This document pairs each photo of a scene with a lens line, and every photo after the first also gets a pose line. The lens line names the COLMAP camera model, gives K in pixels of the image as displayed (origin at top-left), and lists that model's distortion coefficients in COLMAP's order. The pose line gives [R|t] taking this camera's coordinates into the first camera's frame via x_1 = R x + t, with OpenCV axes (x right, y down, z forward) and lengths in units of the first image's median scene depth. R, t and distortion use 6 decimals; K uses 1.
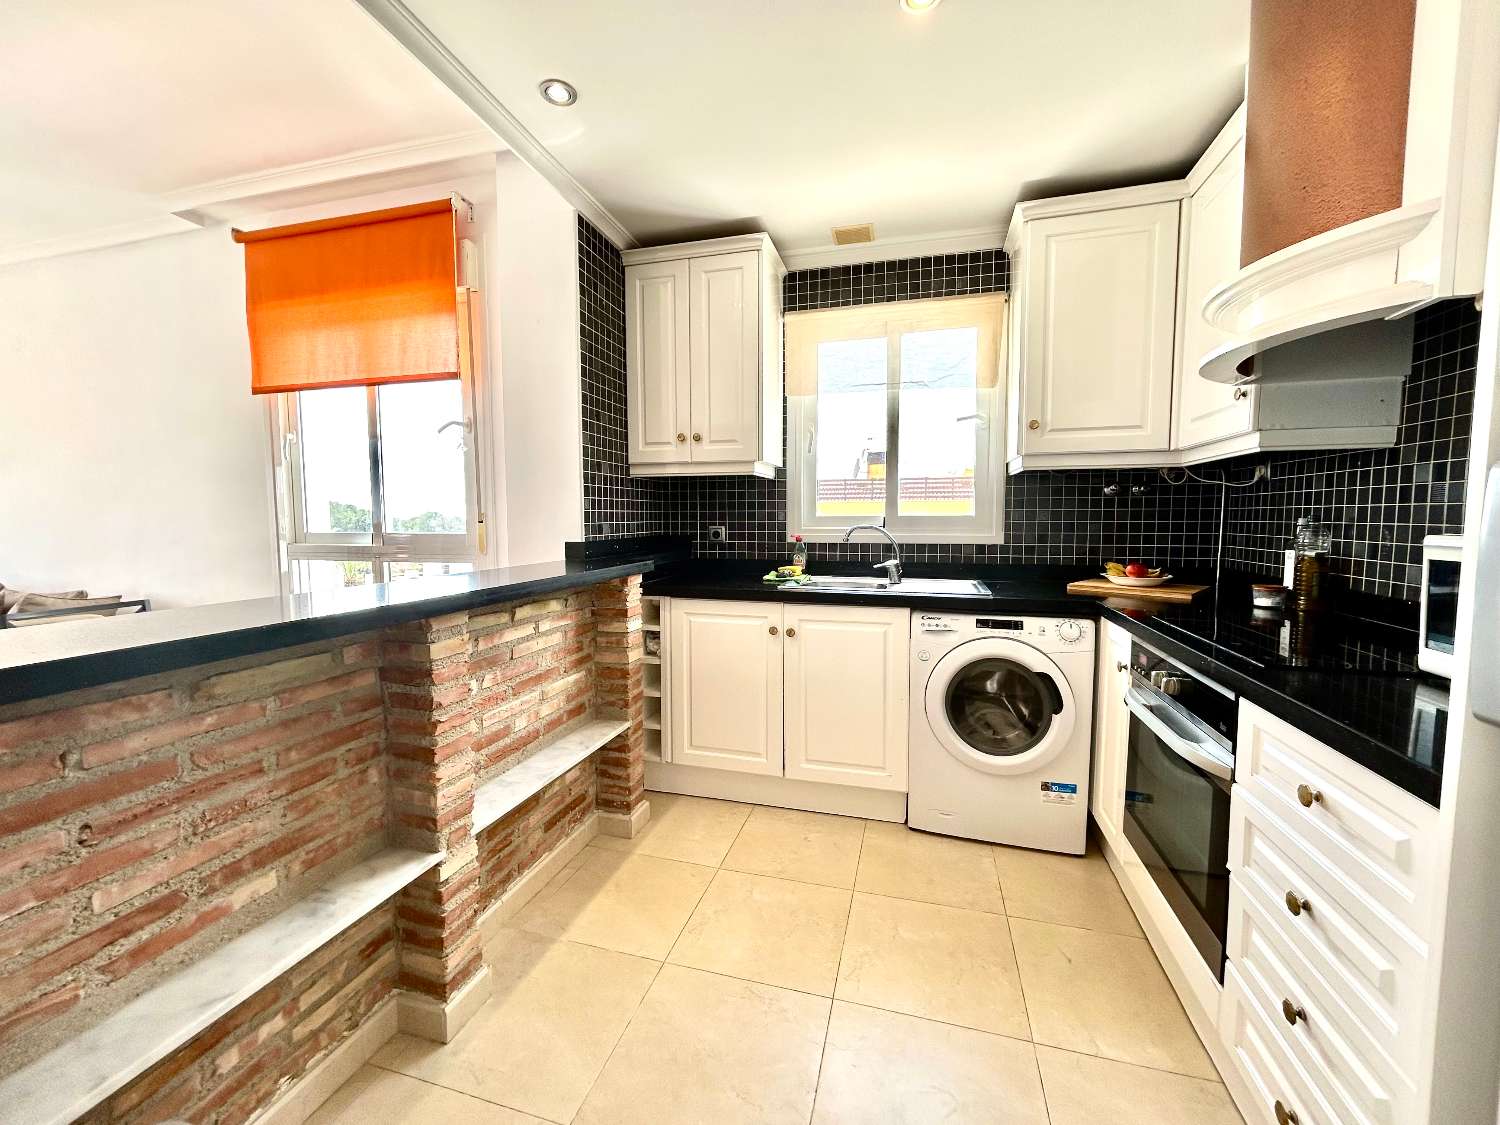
lens RADIAL K [[599.8, 0, 750.4], [0, 599.8, 560.5], [0, 0, 1]] dist [-0.002127, 0.000641]
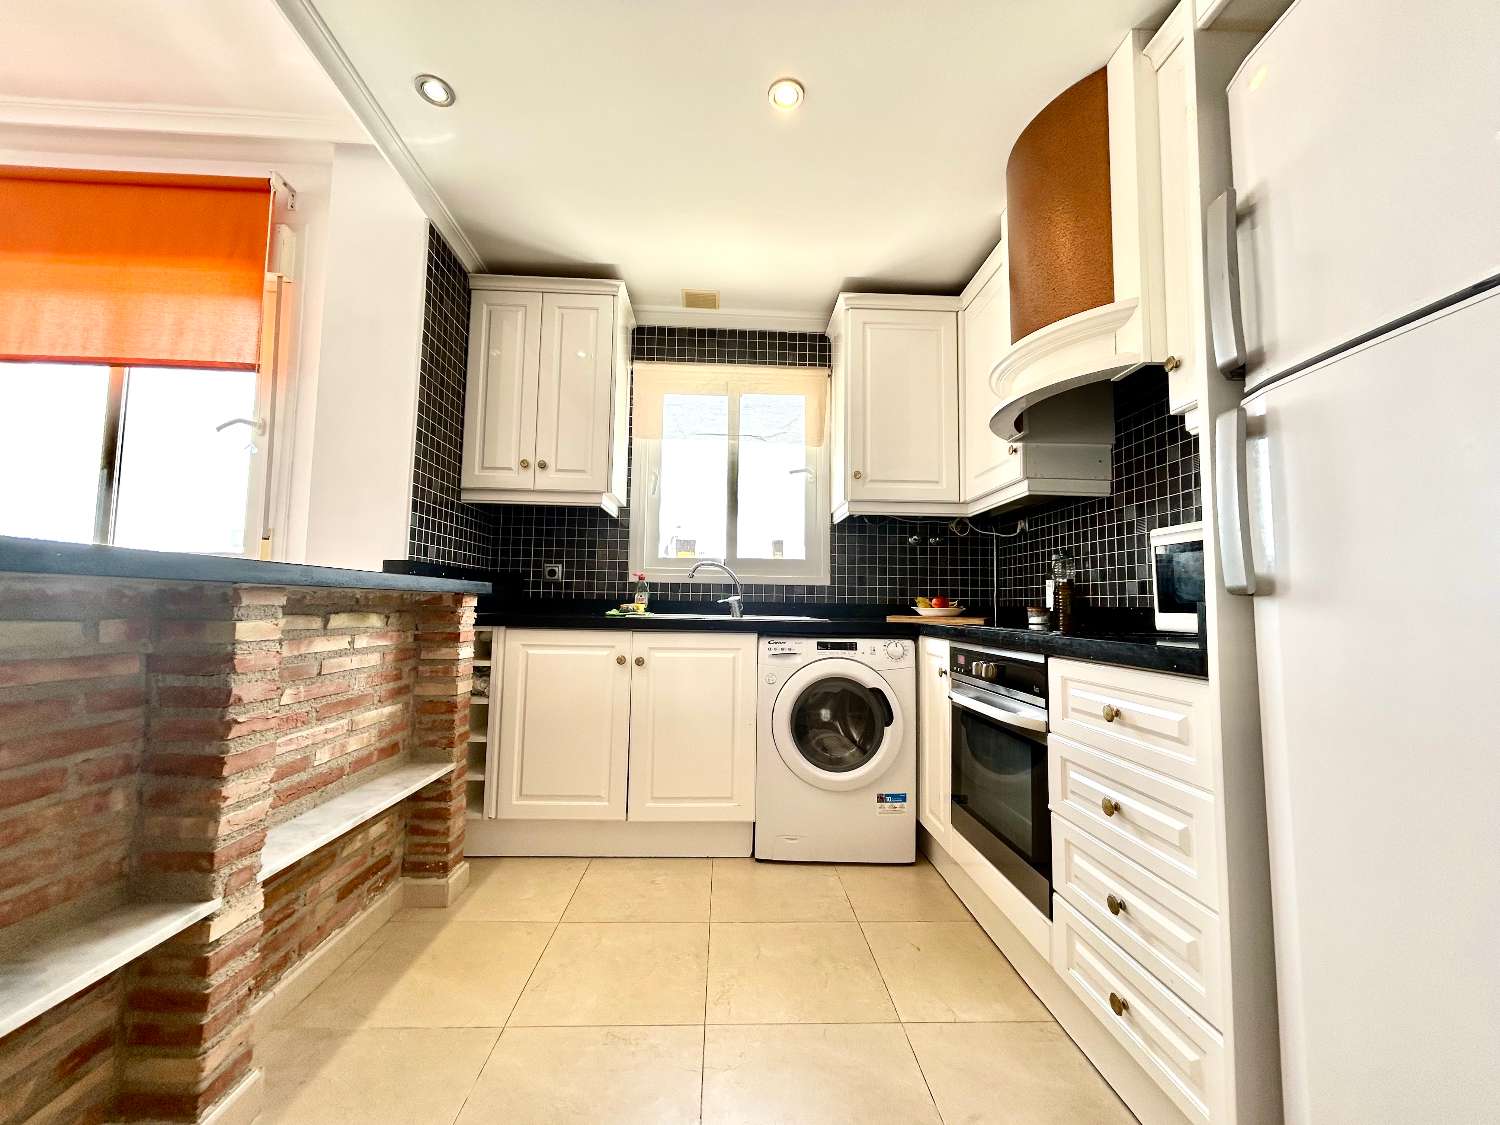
lens RADIAL K [[598.8, 0, 748.9], [0, 598.8, 559.9], [0, 0, 1]] dist [-0.000808, 0.000261]
pose [[0.949533, 0.042550, 0.310767, -0.068304], [0.003401, 0.989302, -0.145844, 0.092390], [-0.313648, 0.139541, 0.939230, 0.006925]]
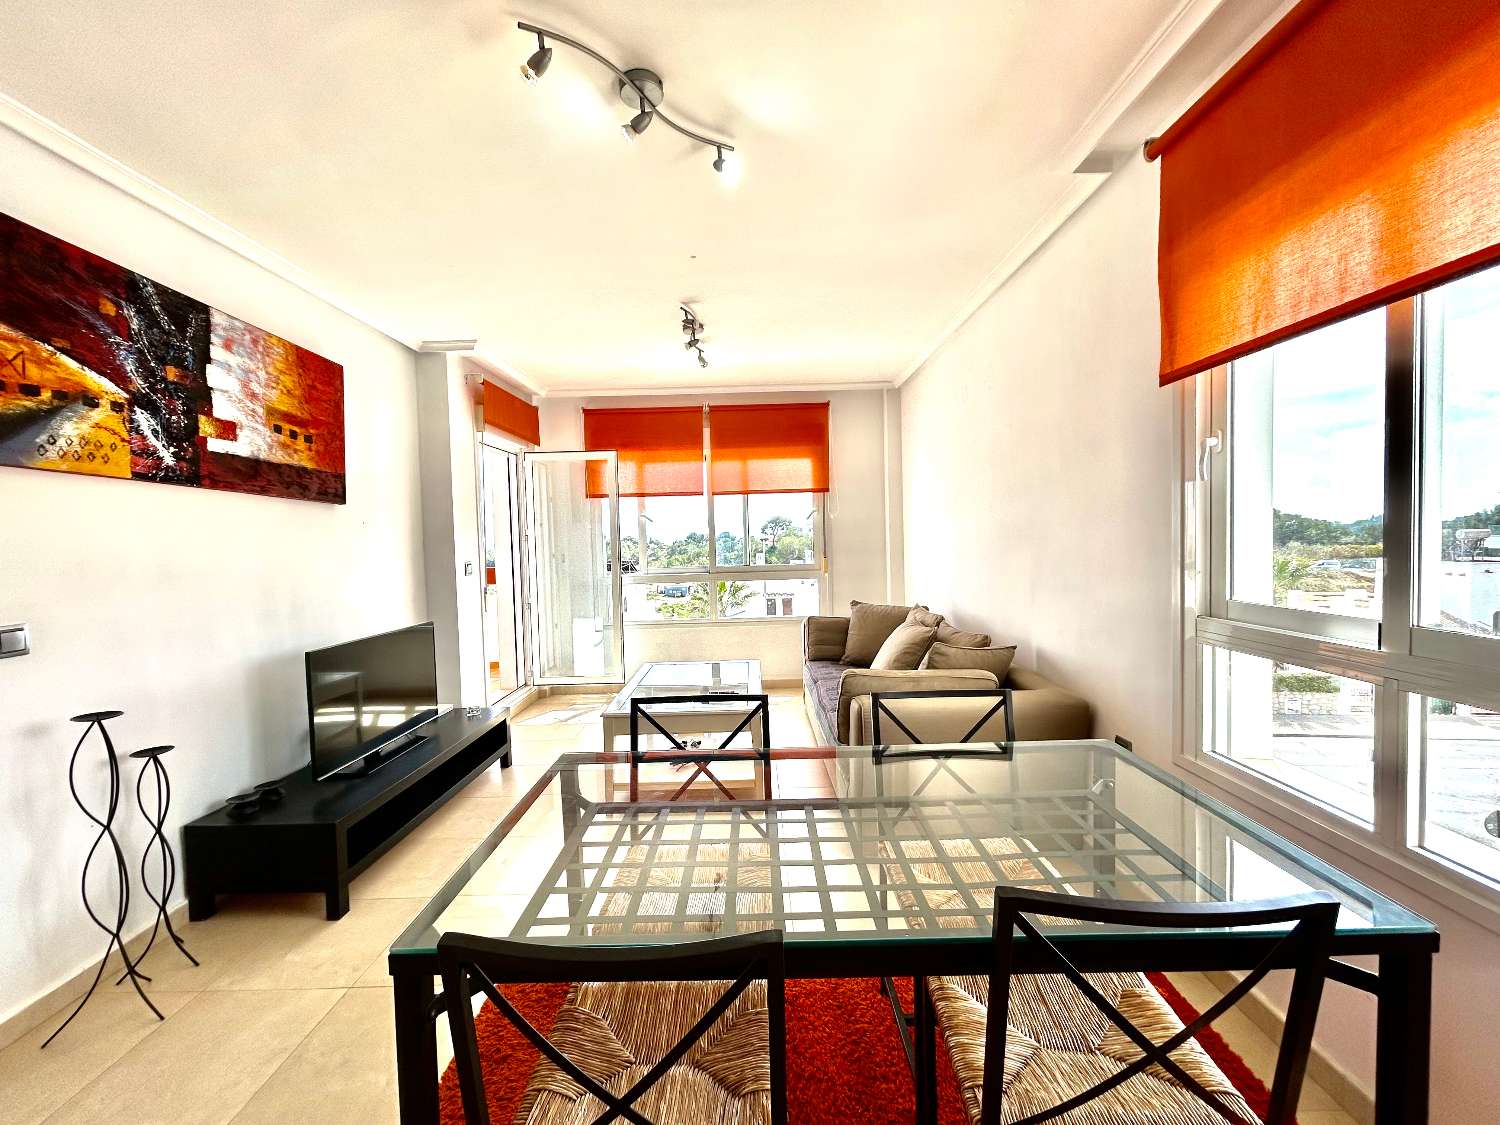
lens RADIAL K [[603.9, 0, 749.2], [0, 603.9, 560.2], [0, 0, 1]] dist [-0.002777, -0.000023]
pose [[0.270775, 0.032464, -0.962095, -0.350868], [-0.043764, 0.998813, 0.021386, -0.093015], [0.961647, 0.036314, 0.271874, 0.447013]]
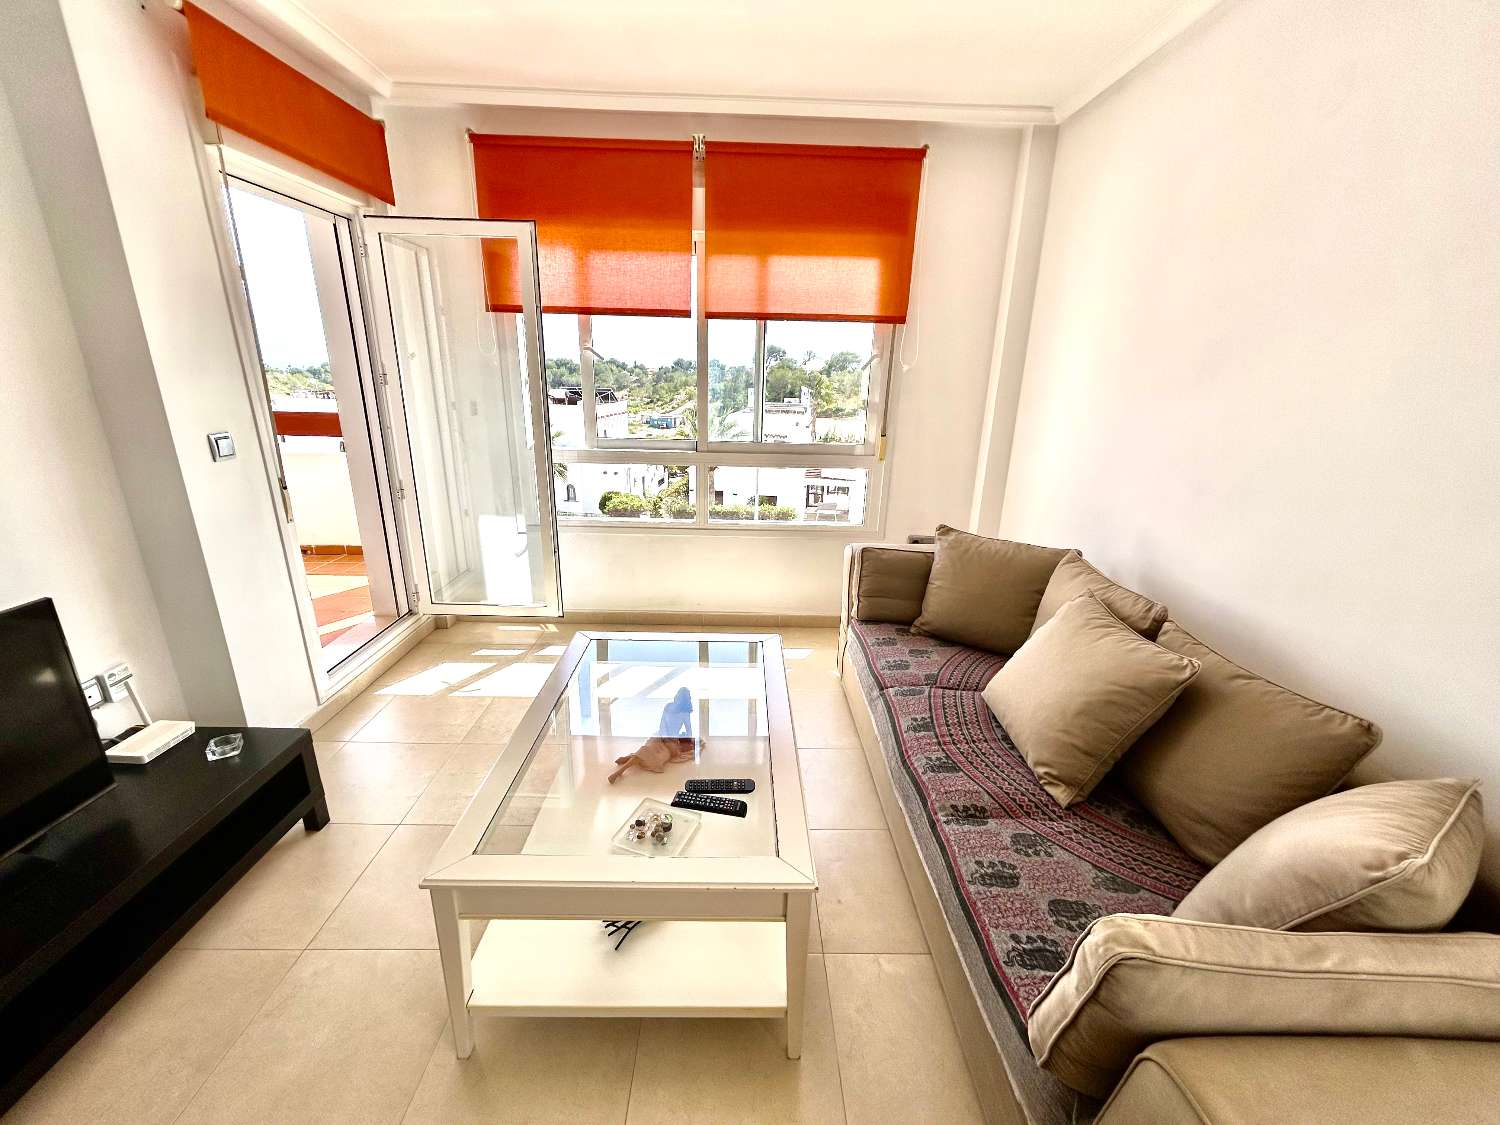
lens RADIAL K [[604.5, 0, 749.8], [0, 604.5, 565.3], [0, 0, 1]] dist [-0.002807, -0.000046]
pose [[0.286249, 0.308878, -0.907004, -1.118396], [-0.094684, 0.951100, 0.294013, -0.159942], [0.953465, 0.001717, 0.301497, 0.602442]]
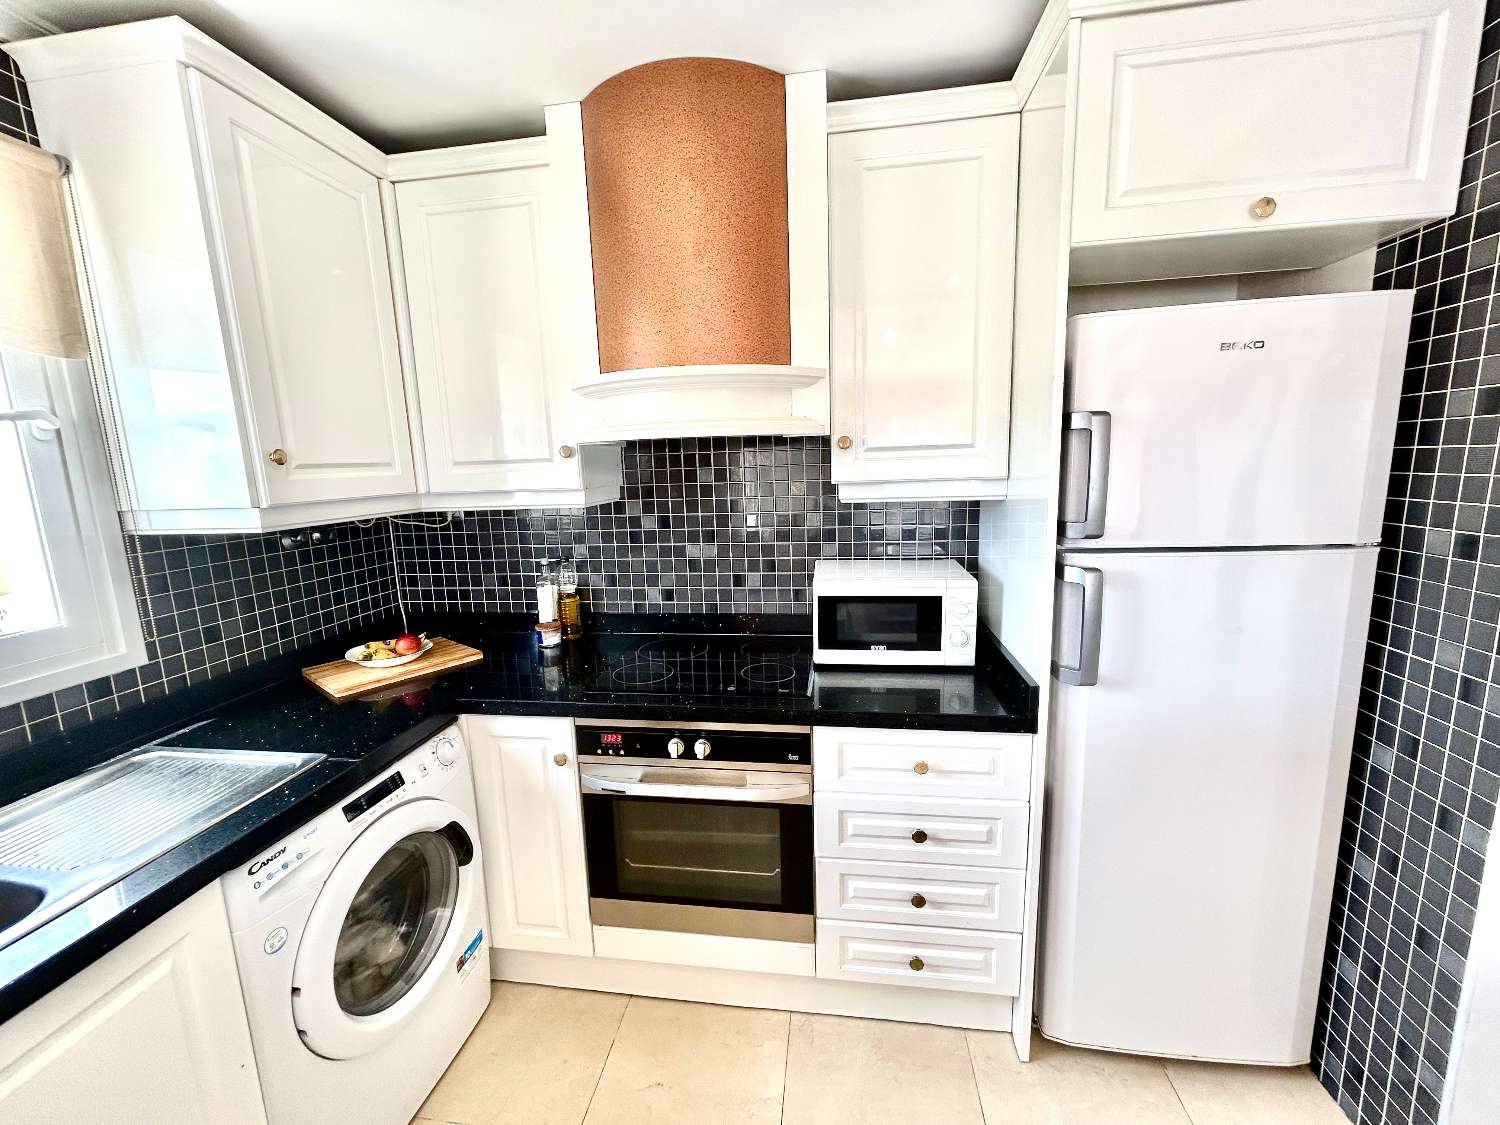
lens RADIAL K [[603.3, 0, 748.5], [0, 603.3, 561.0], [0, 0, 1]] dist [-0.000218, 0.000471]
pose [[-0.130459, -0.153659, 0.979474, -0.164966], [0.105652, 0.980137, 0.167836, -0.159268], [-0.985808, 0.125379, -0.111633, 0.561601]]
